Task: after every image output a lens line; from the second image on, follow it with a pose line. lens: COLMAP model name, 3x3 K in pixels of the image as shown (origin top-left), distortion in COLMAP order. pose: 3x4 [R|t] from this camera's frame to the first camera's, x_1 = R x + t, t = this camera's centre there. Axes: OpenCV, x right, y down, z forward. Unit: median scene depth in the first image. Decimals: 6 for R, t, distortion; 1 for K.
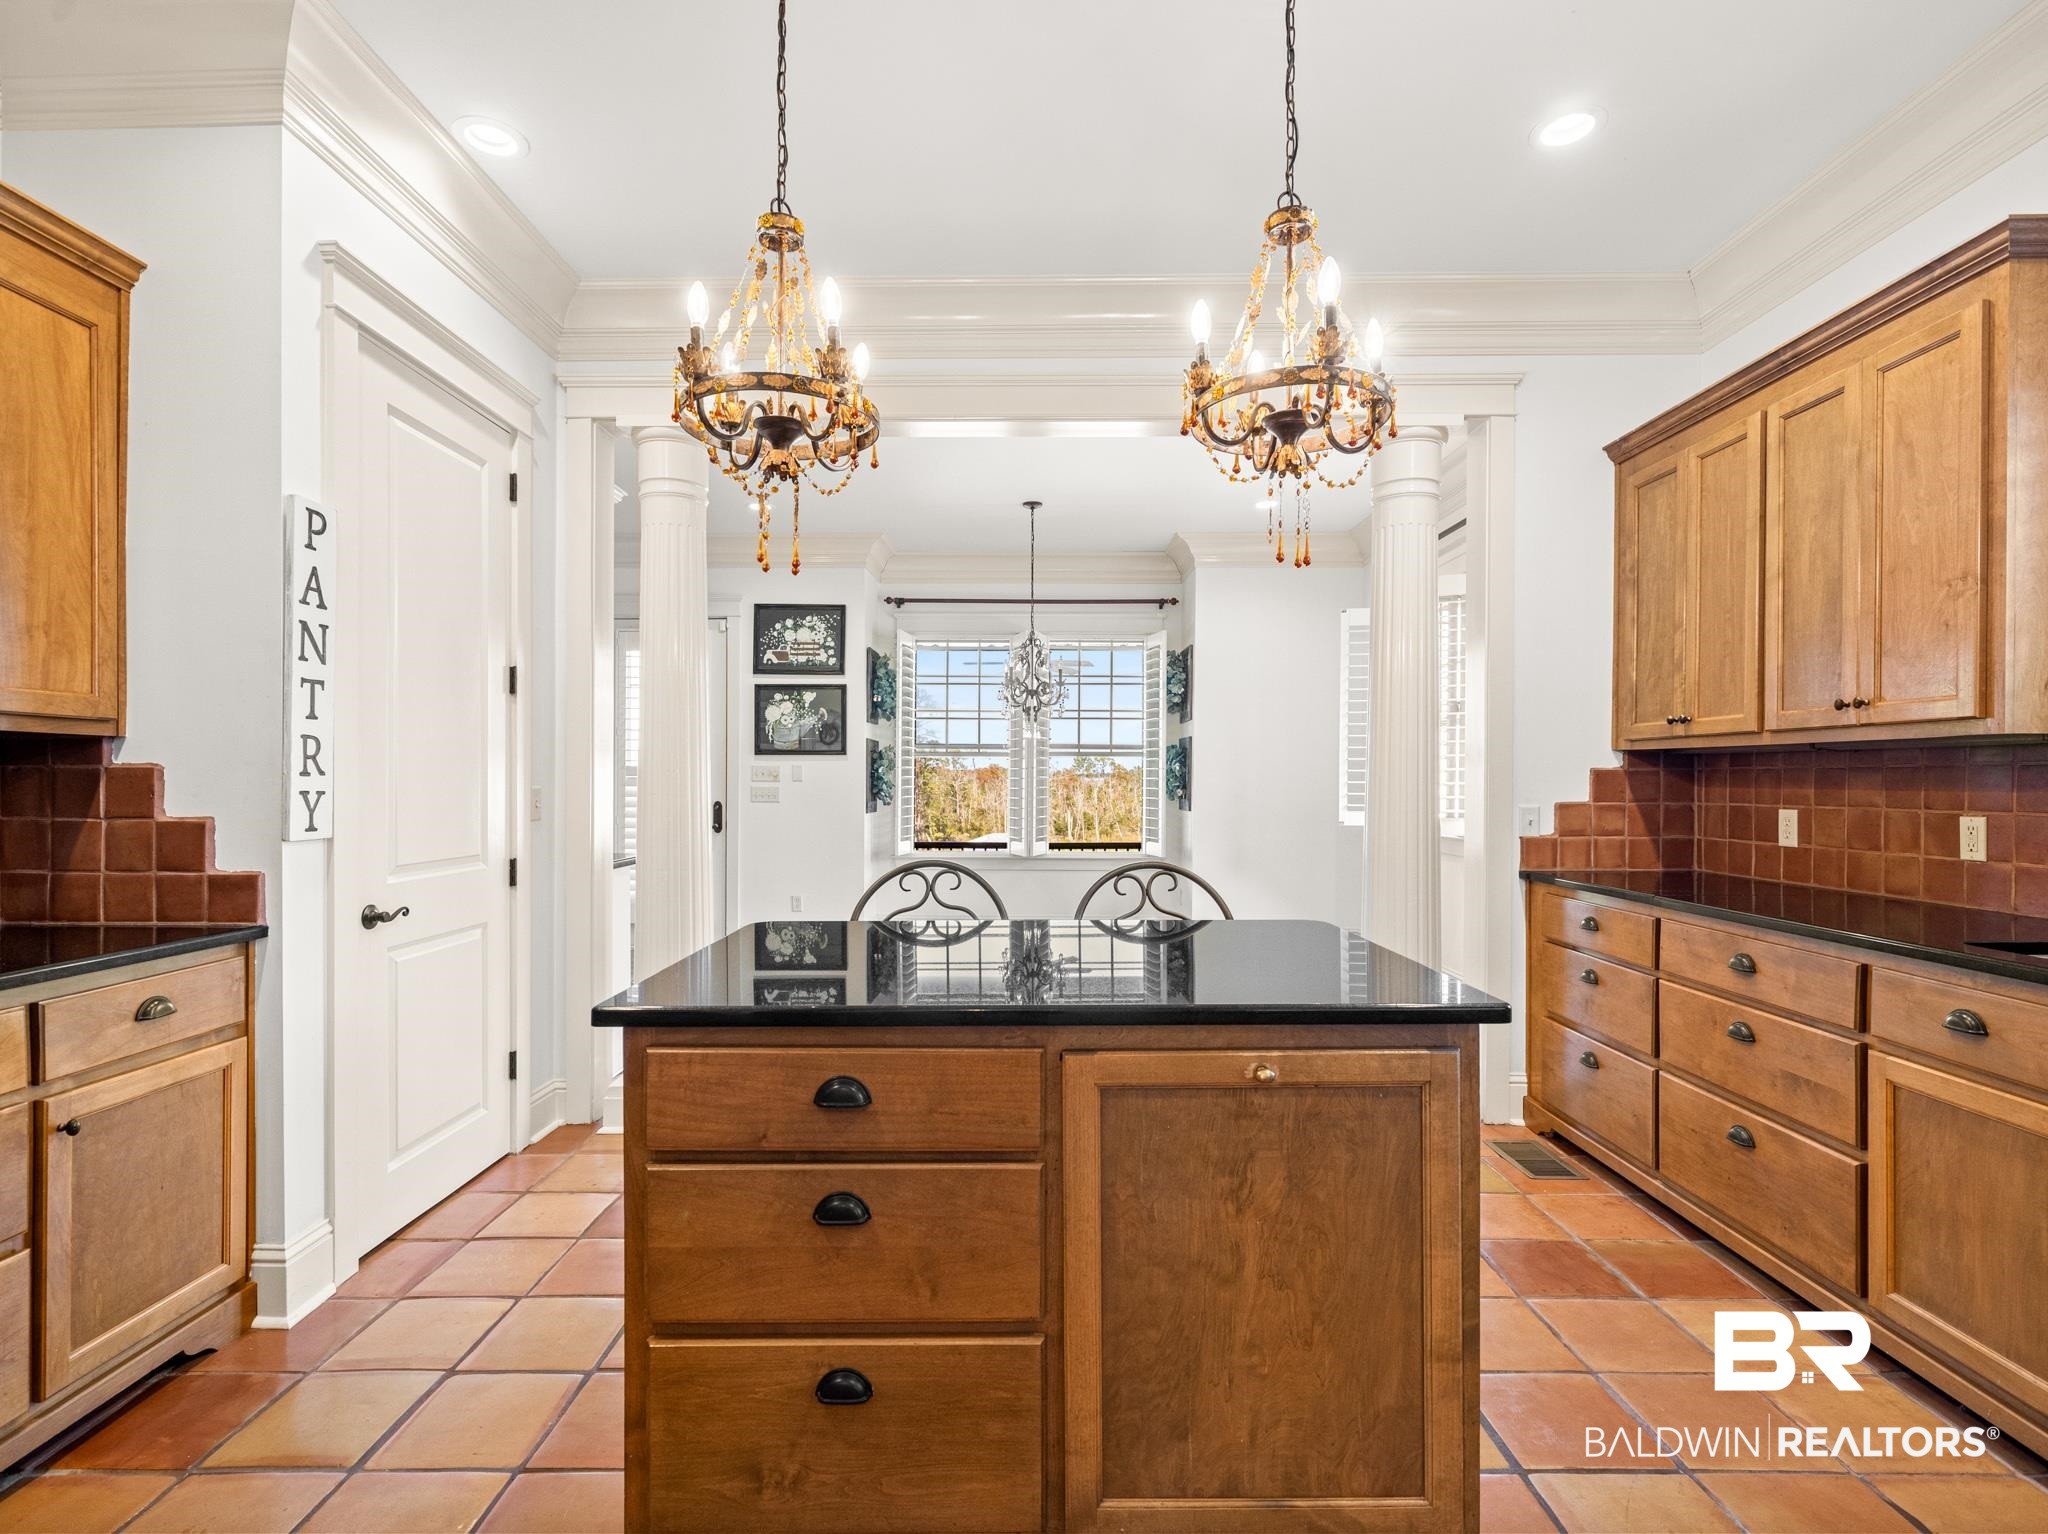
lens RADIAL K [[1009.3, 0, 1033.7], [0, 1009.3, 777.7], [0, 0, 1]] dist [-0.000418, 0.000646]
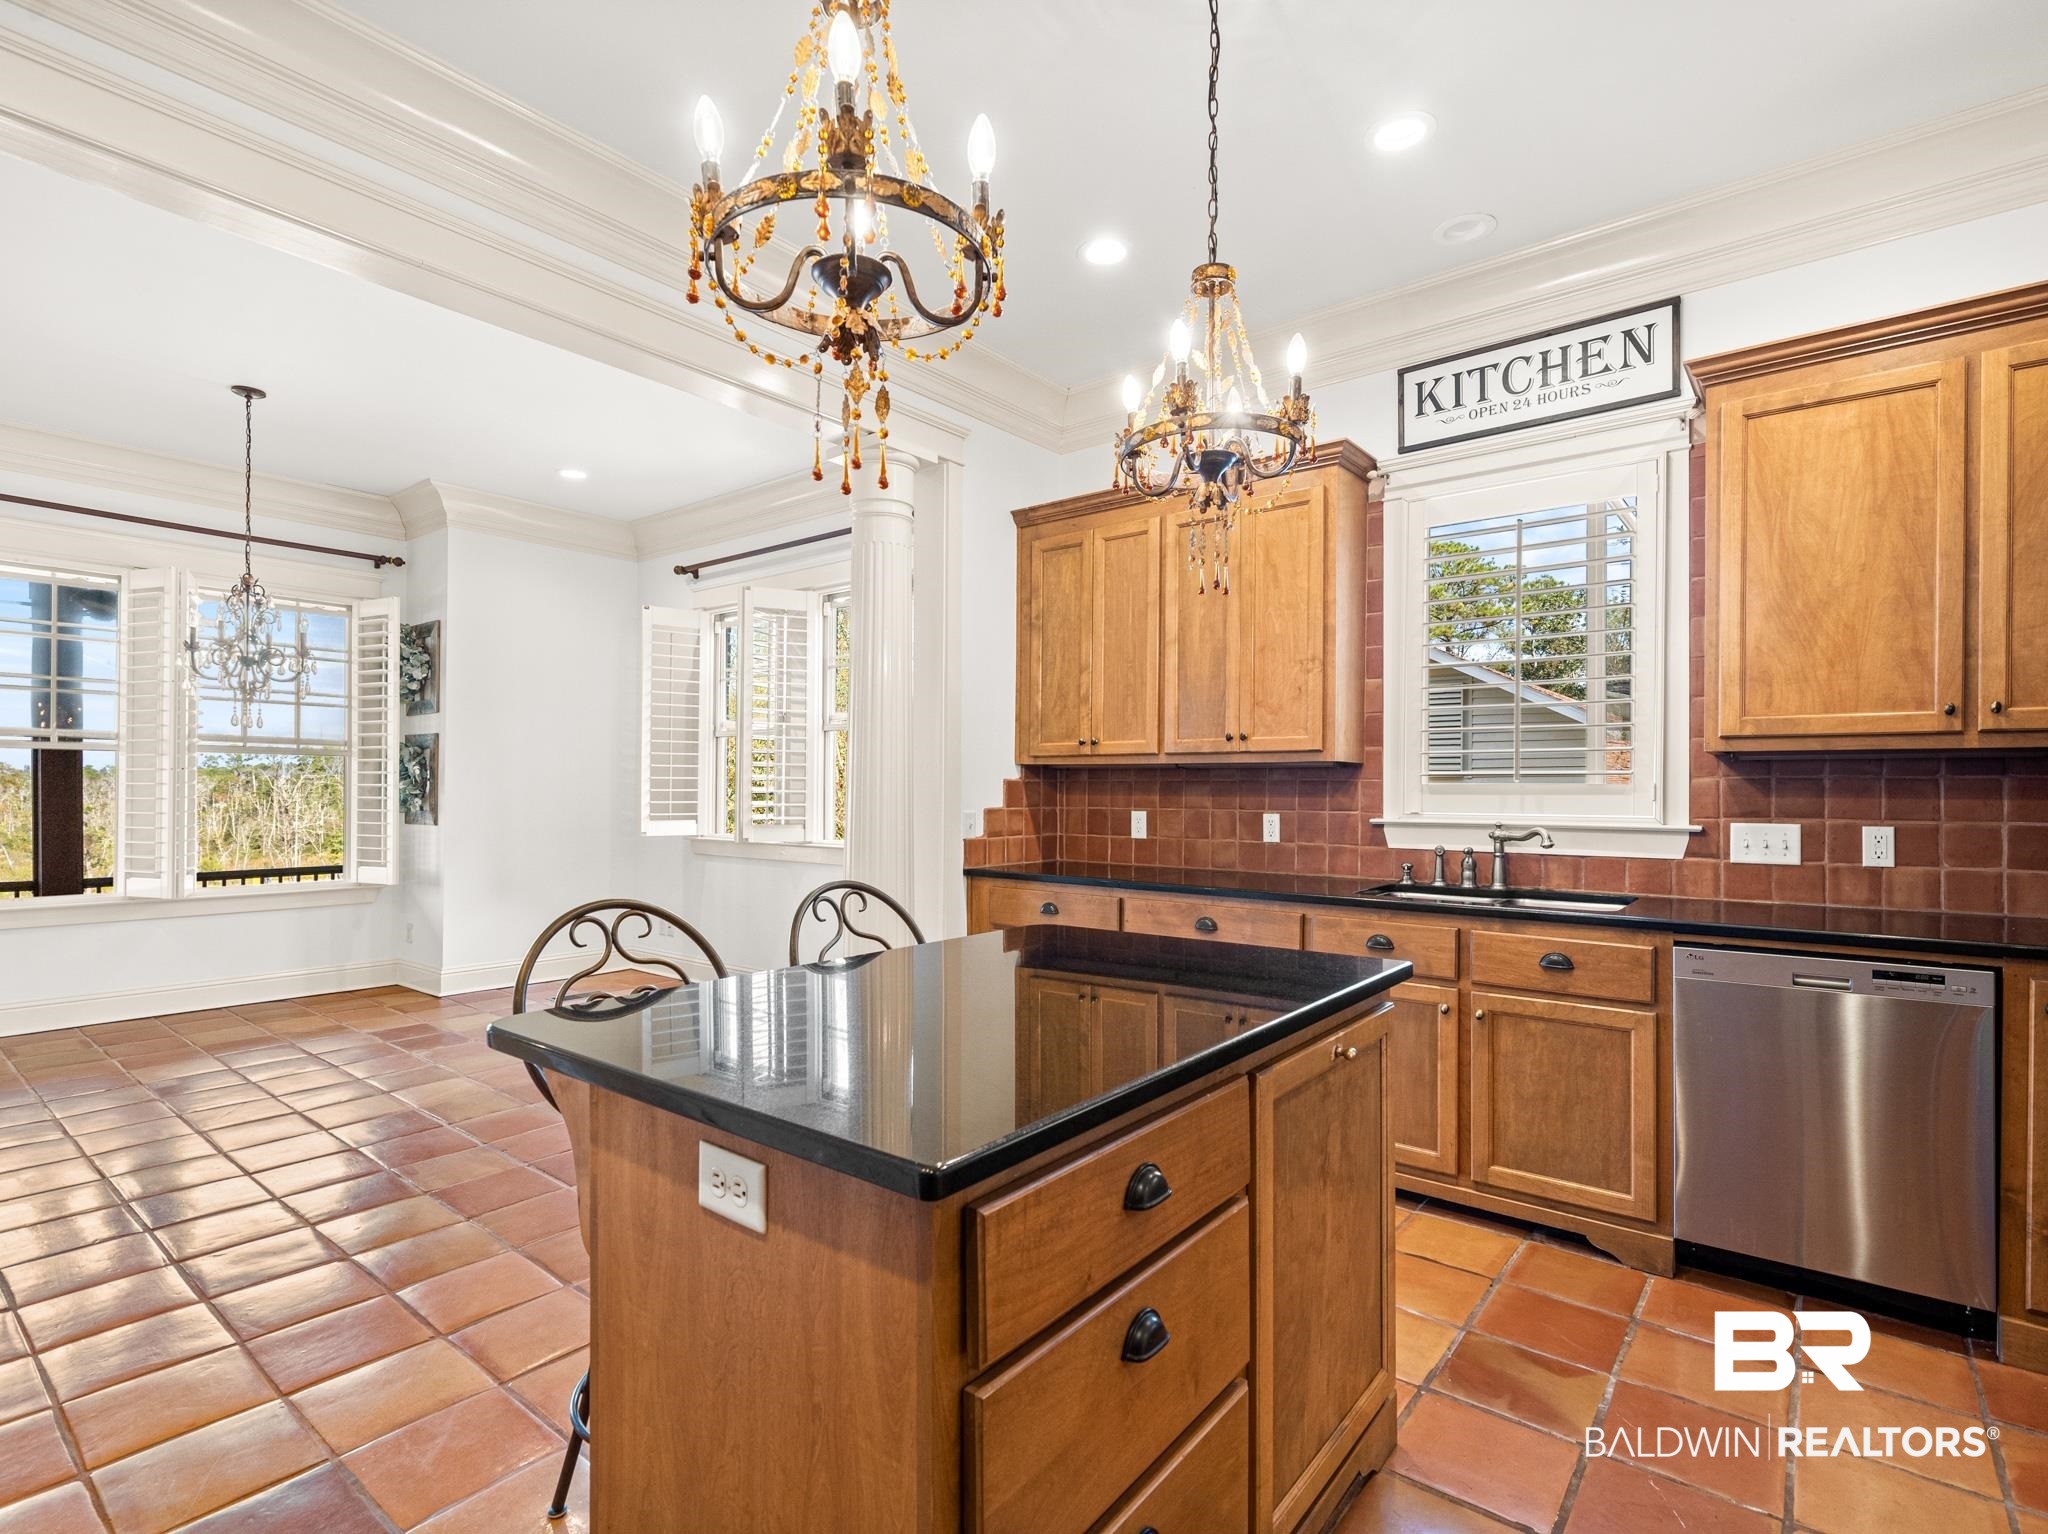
lens RADIAL K [[1009.3, 0, 1020.6], [0, 1009.3, 788.1], [0, 0, 1]] dist [-0.000418, 0.000646]
pose [[0.619843, 0.002598, 0.784721, -0.410555], [-0.005650, 0.999983, 0.001153, -0.000130], [-0.784705, -0.005148, 0.619848, 0.276600]]
